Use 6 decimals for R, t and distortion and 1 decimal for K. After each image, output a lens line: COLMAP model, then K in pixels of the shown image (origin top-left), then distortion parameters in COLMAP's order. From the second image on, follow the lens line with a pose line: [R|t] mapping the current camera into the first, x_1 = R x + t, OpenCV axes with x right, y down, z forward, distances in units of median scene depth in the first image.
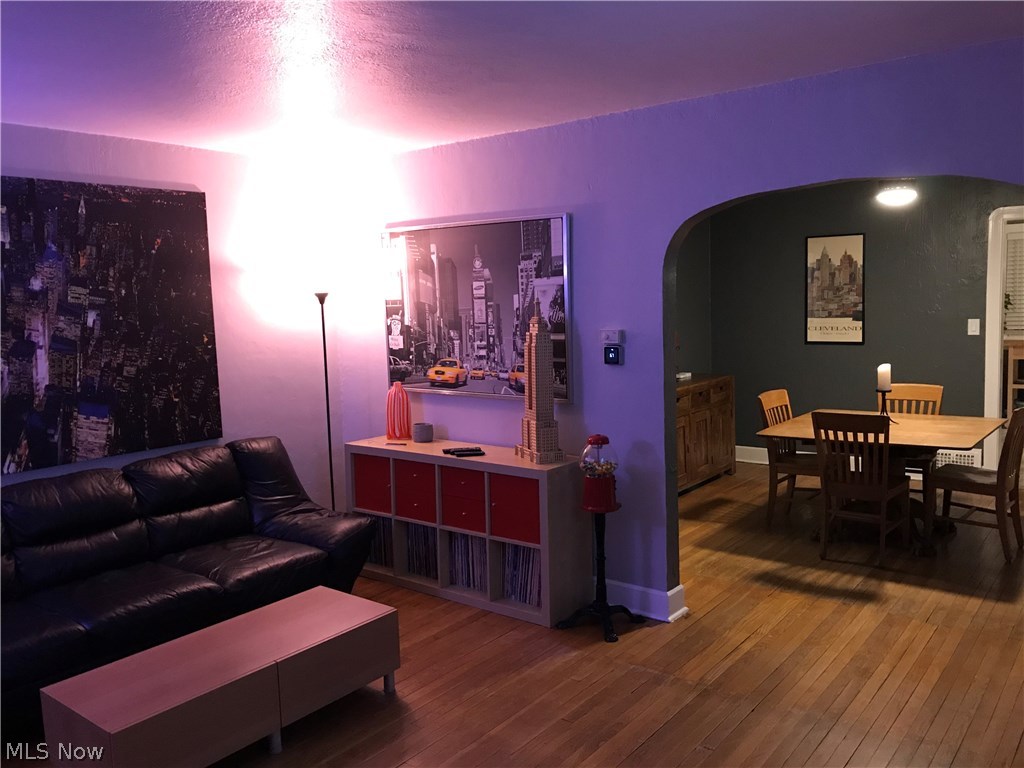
lens RADIAL K [[839.1, 0, 510.2], [0, 839.1, 387.4], [0, 0, 1]] dist [0.038888, -0.000689]
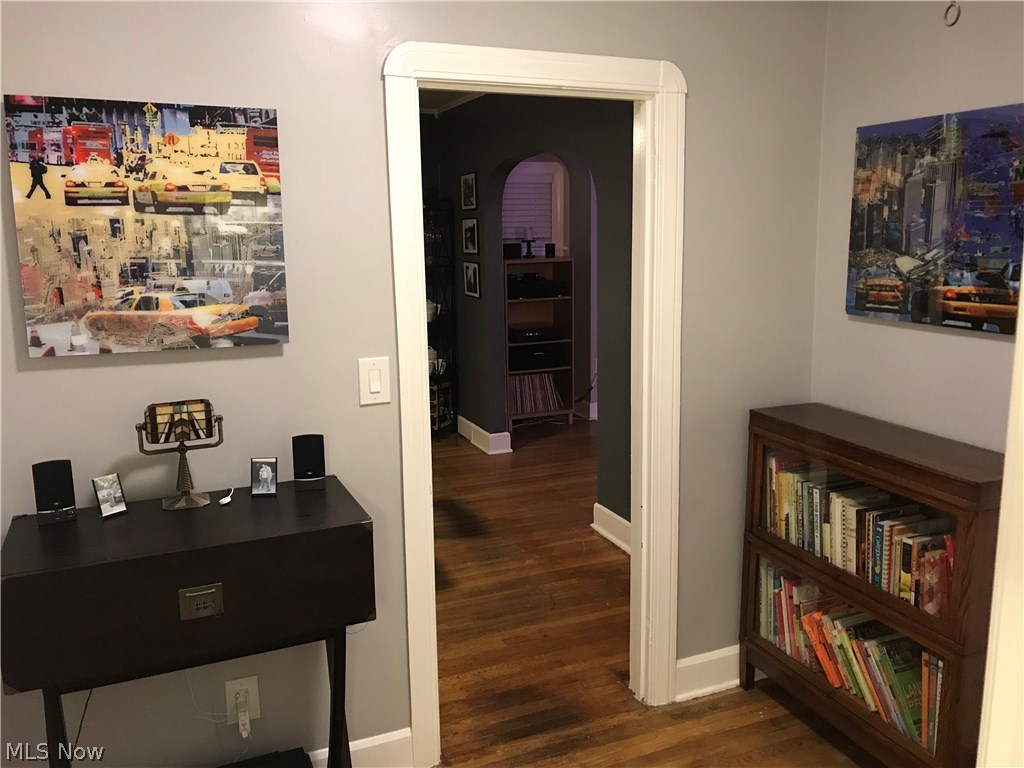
lens RADIAL K [[839.1, 0, 511.1], [0, 839.1, 380.1], [0, 0, 1]] dist [0.038888, -0.000689]
pose [[-0.879007, -0.039077, 0.475205, -0.111545], [0.101057, 0.958726, 0.265768, -0.116084], [-0.465976, 0.281635, -0.838778, 1.059992]]
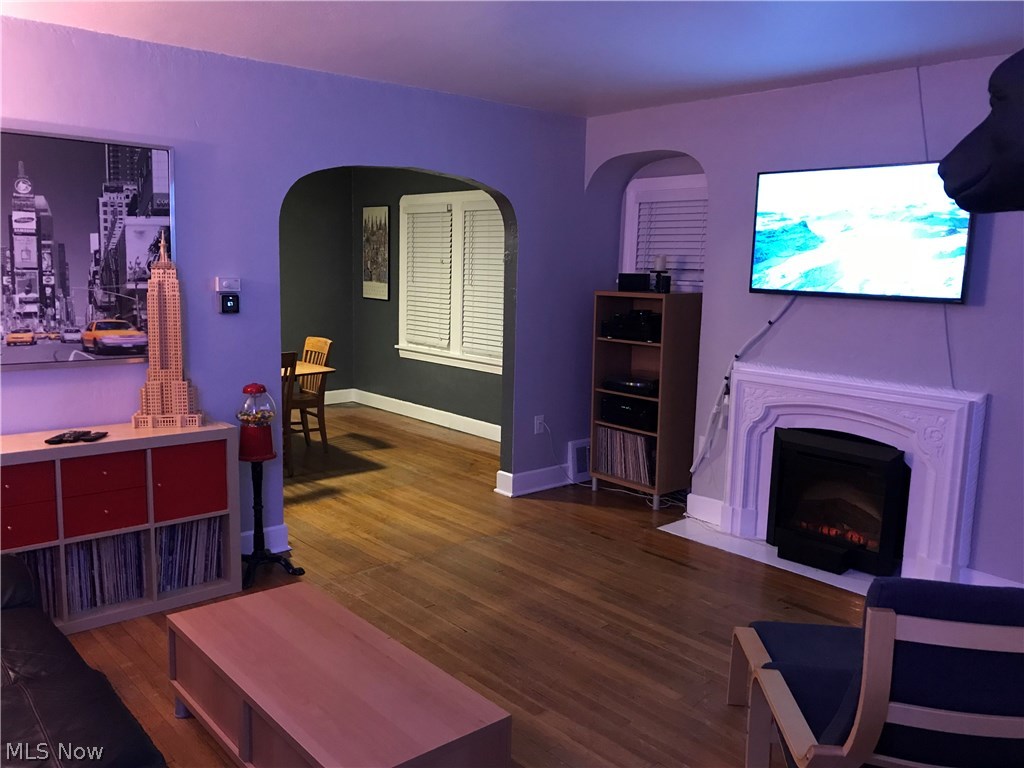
lens RADIAL K [[839.1, 0, 512.2], [0, 839.1, 383.6], [0, 0, 1]] dist [0.038888, -0.000689]
pose [[0.182347, -0.107146, 0.977379, -0.430663], [0.090177, 0.991678, 0.091890, -0.003728], [-0.979090, 0.071382, 0.190491, 0.272177]]
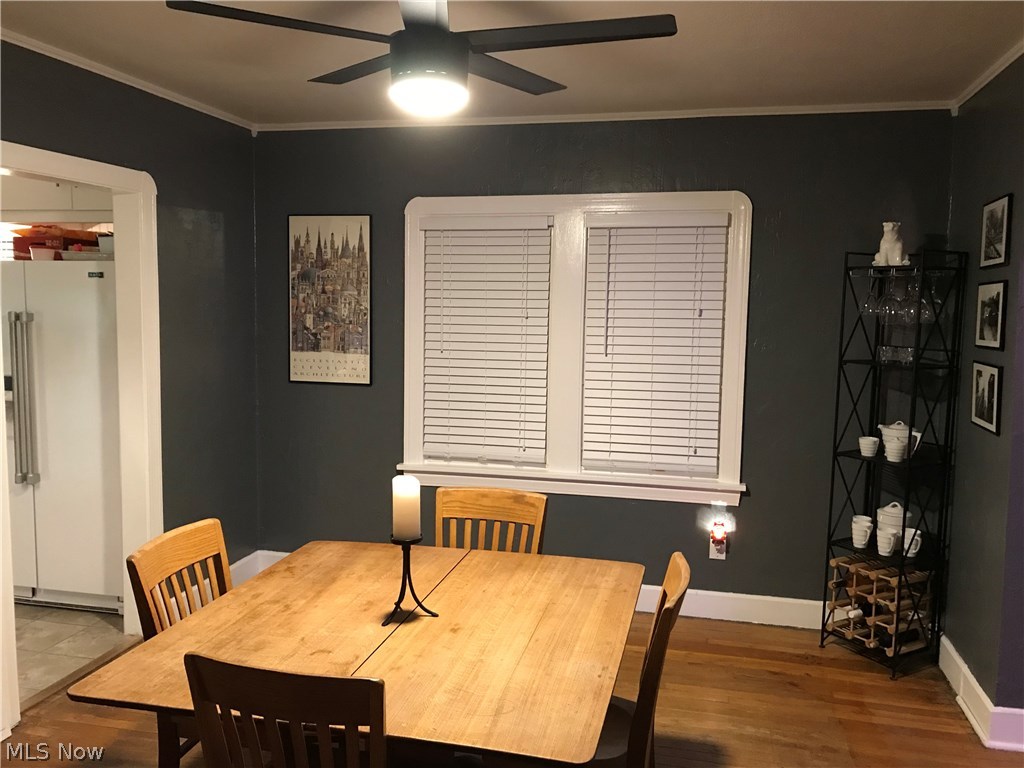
lens RADIAL K [[839.1, 0, 507.5], [0, 839.1, 378.2], [0, 0, 1]] dist [0.038888, -0.000689]
pose [[-0.415719, -0.052905, 0.907953, 0.016456], [0.112474, 0.987653, 0.109046, -0.082068], [-0.902512, 0.147453, -0.404636, 0.769555]]
